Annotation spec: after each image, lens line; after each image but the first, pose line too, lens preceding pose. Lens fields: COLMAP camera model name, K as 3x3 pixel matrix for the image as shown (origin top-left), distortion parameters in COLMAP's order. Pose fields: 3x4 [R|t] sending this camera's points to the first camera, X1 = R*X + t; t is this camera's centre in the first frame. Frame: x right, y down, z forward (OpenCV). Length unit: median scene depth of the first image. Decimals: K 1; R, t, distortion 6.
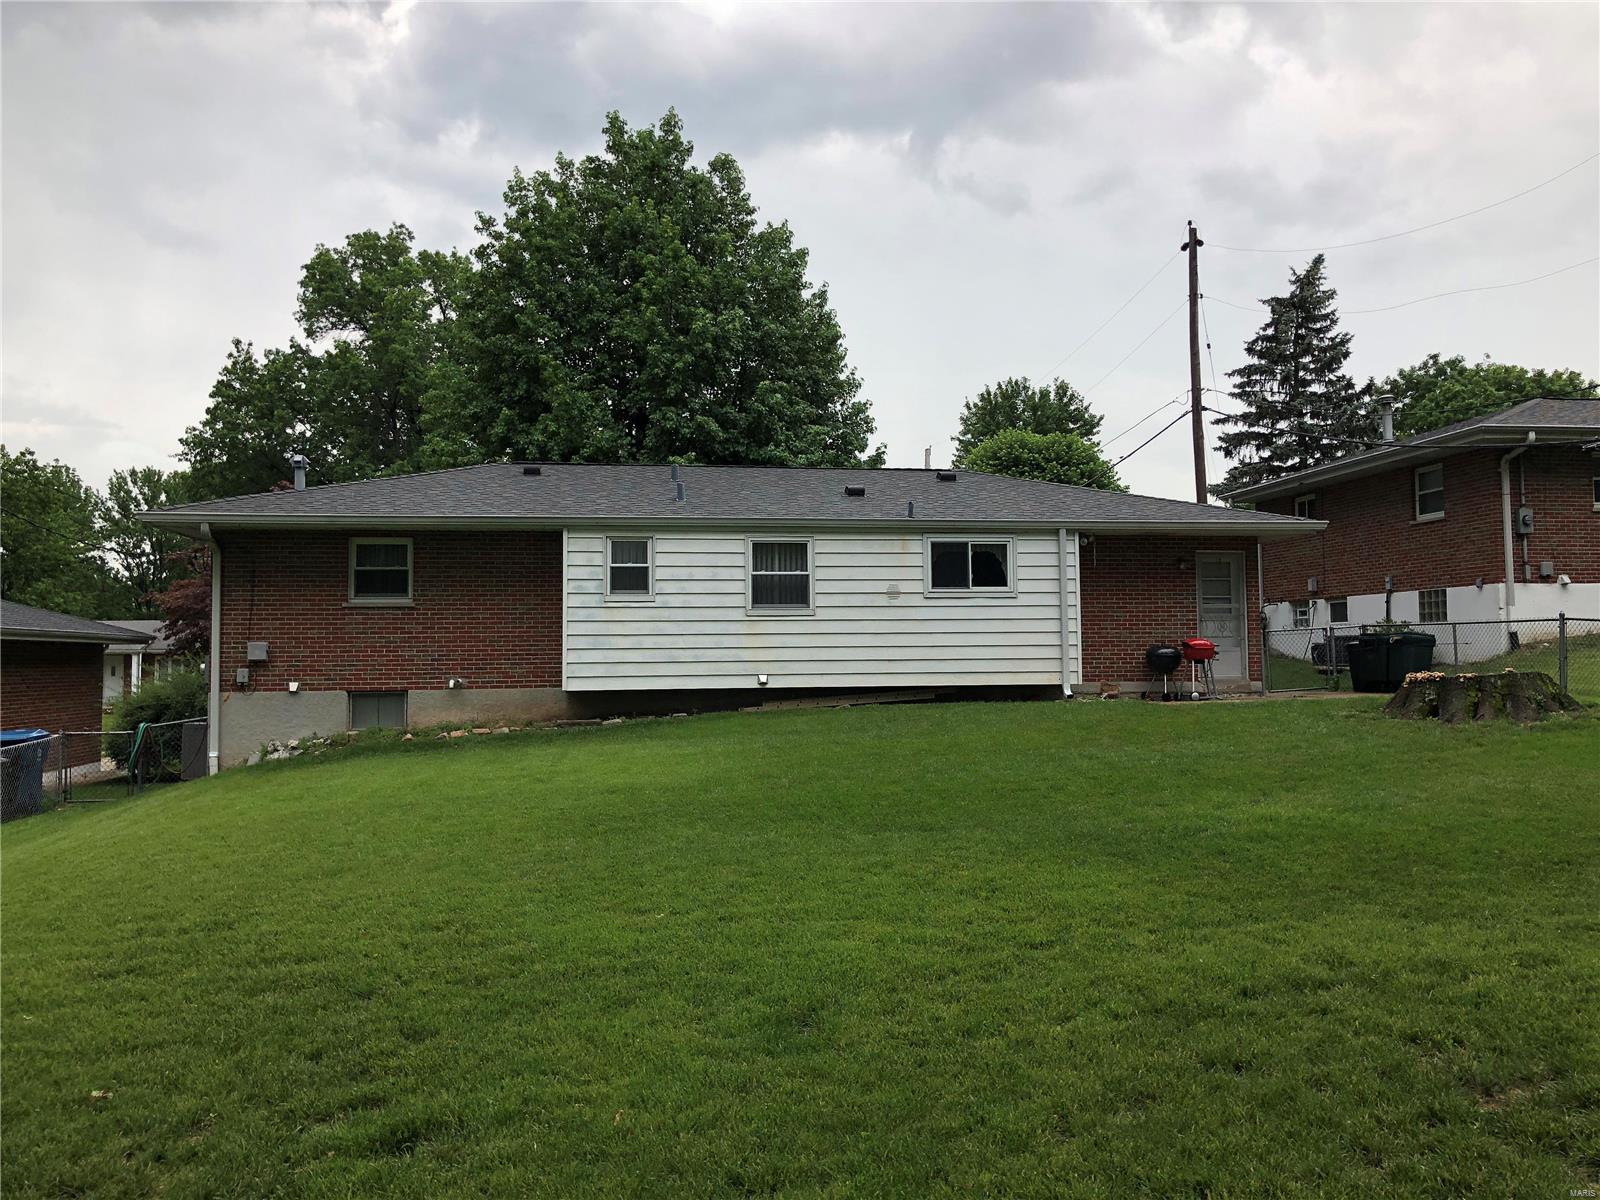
lens RADIAL K [[1304.1, 0, 803.4], [0, 1304.1, 577.8], [0, 0, 1]] dist [0.056204, -0.113957]
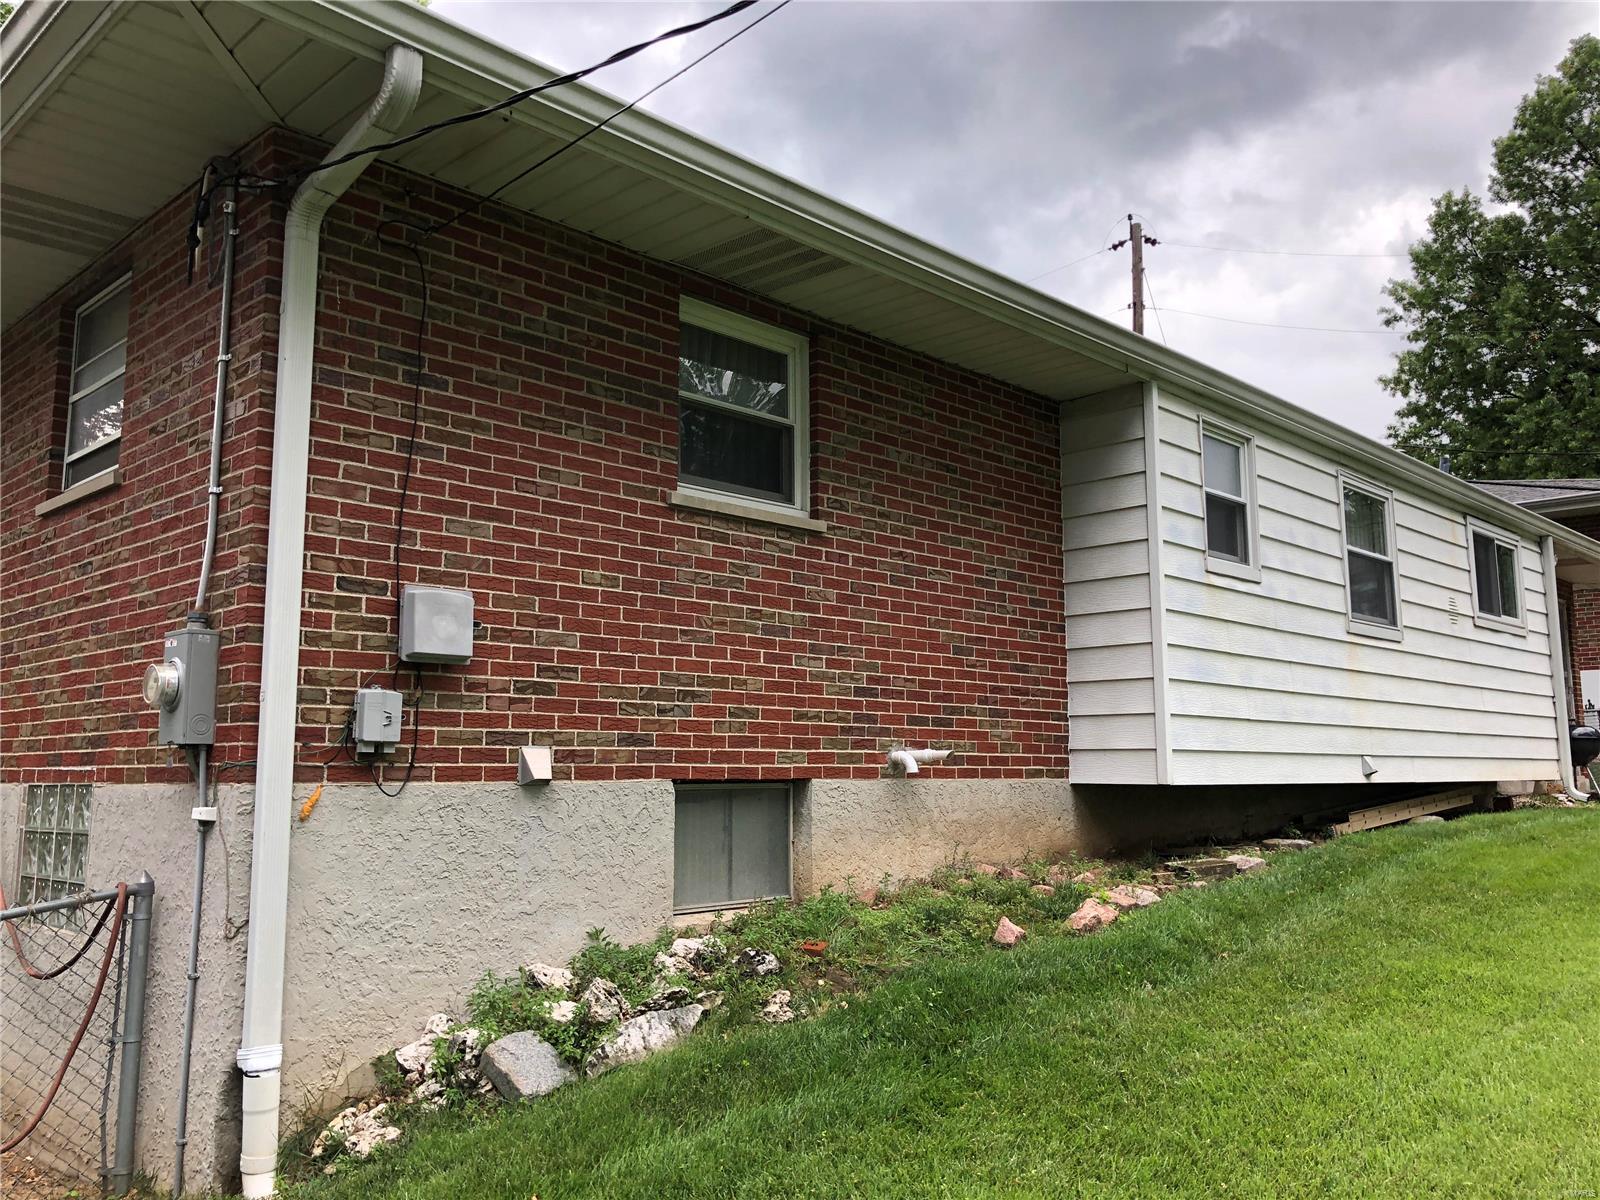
lens RADIAL K [[1304.1, 0, 803.4], [0, 1304.1, 577.8], [0, 0, 1]] dist [0.056204, -0.113957]
pose [[0.805511, 0.096987, 0.584590, -0.496048], [-0.047275, 0.993889, -0.099752, 0.067528], [-0.590692, 0.052715, 0.805174, 0.727690]]
